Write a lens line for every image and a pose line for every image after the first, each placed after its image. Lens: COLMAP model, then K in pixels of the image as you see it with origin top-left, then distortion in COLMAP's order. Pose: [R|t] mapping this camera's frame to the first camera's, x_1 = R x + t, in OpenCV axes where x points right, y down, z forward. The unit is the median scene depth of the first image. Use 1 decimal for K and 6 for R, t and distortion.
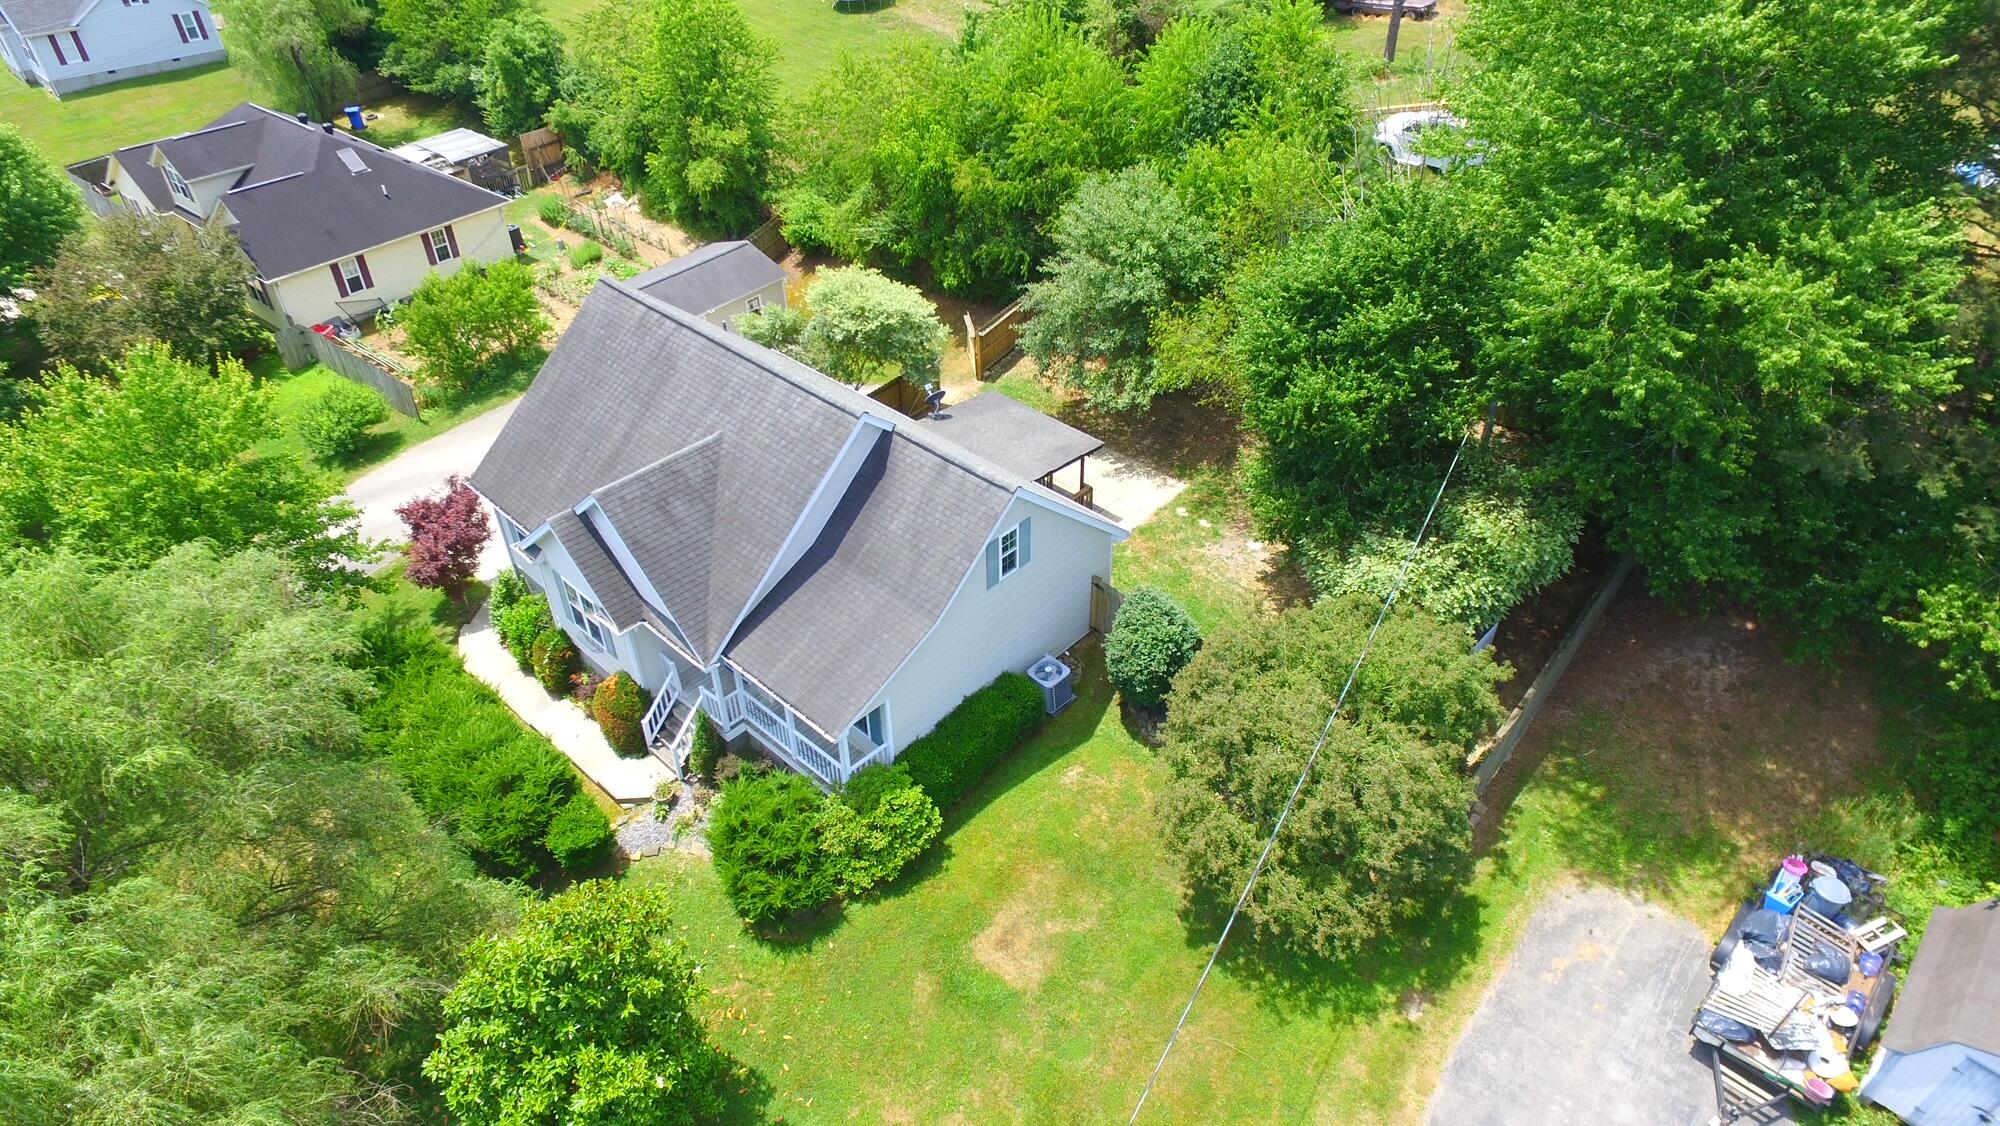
lens RADIAL K [[1165.7, 0, 1001.7], [0, 1165.7, 562.6], [0, 0, 1]] dist [-0.006289, 0.004731]
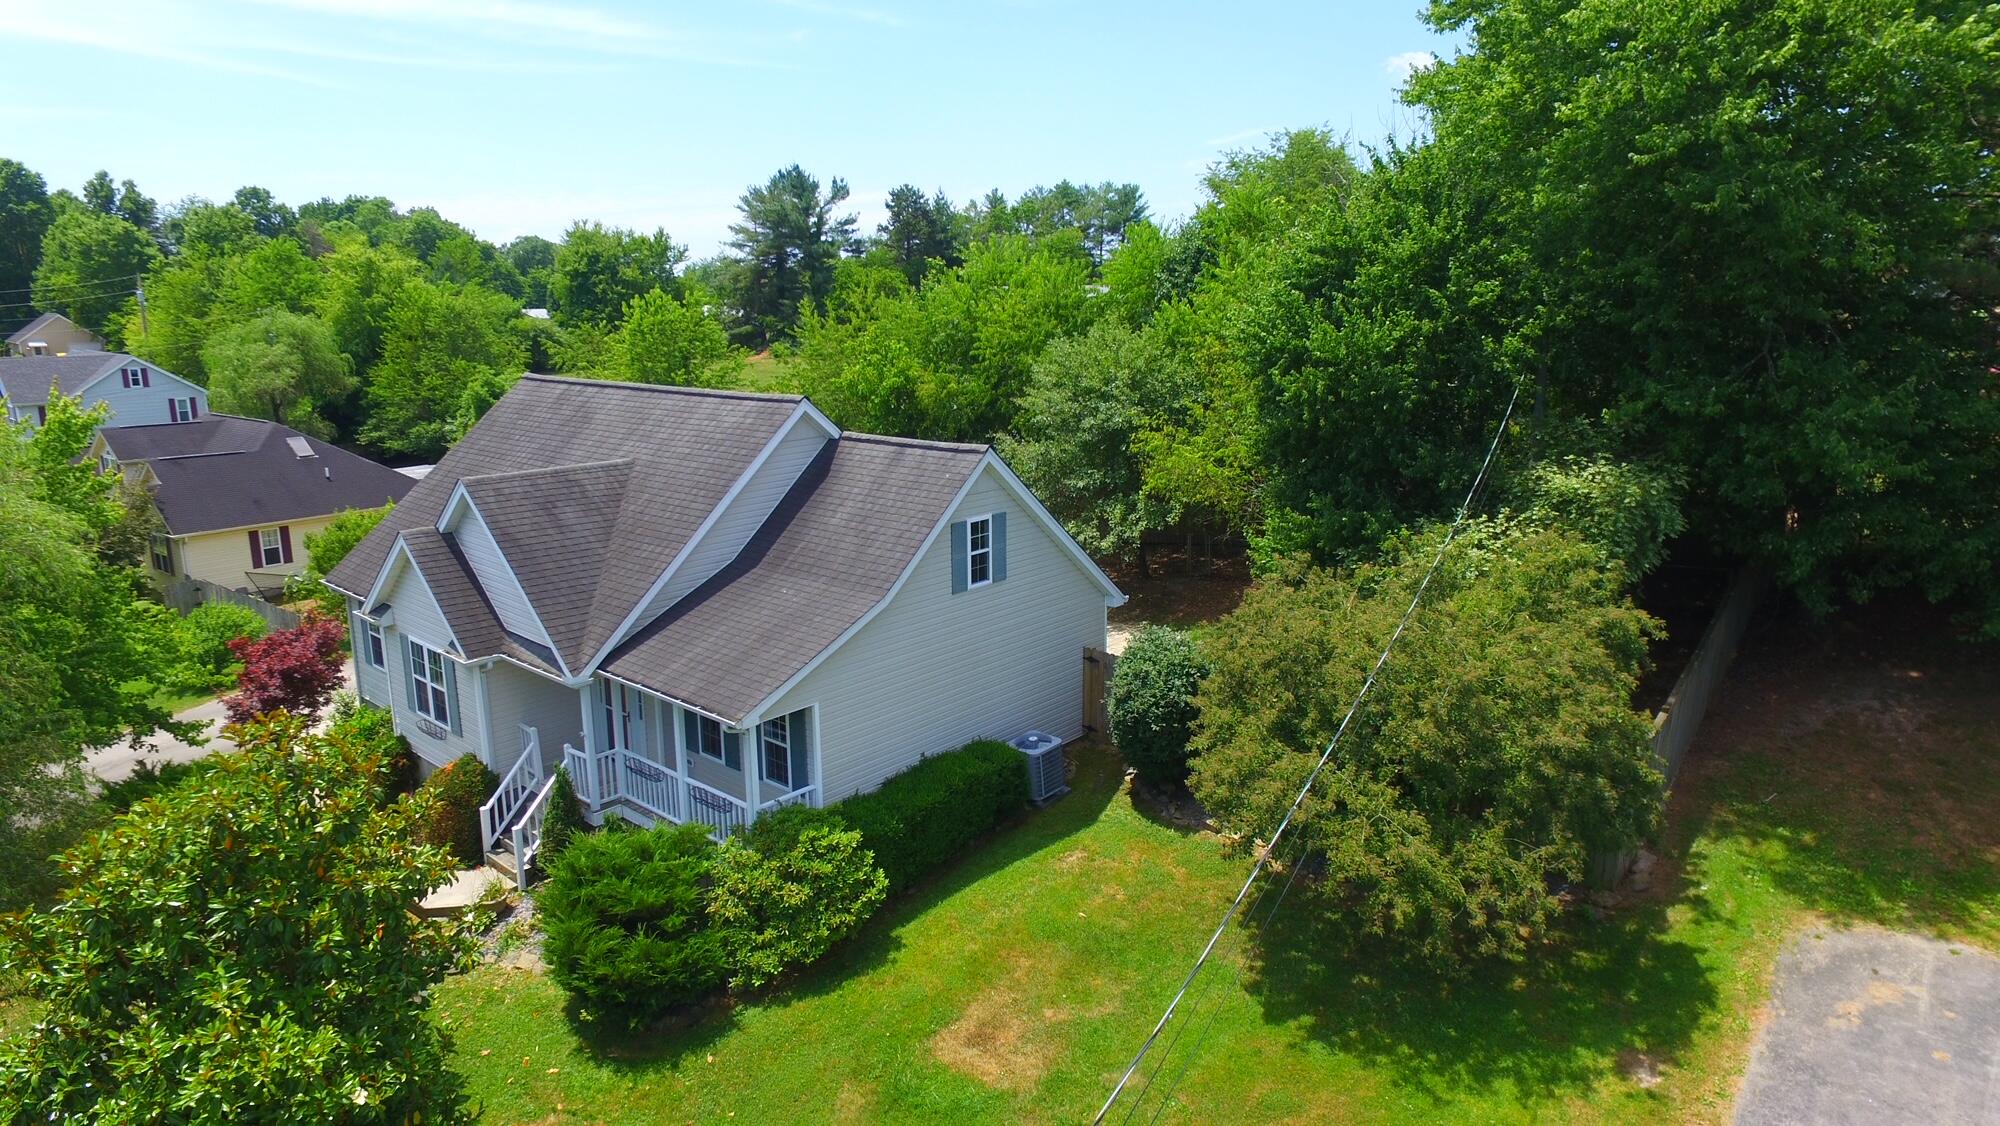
lens RADIAL K [[1165.7, 0, 997.5], [0, 1165.7, 562.8], [0, 0, 1]] dist [-0.006289, 0.004731]
pose [[0.999548, -0.007440, 0.029125, -0.005067], [0.019212, 0.903280, -0.428621, 0.350822], [-0.023119, 0.428987, 0.903015, 0.295191]]
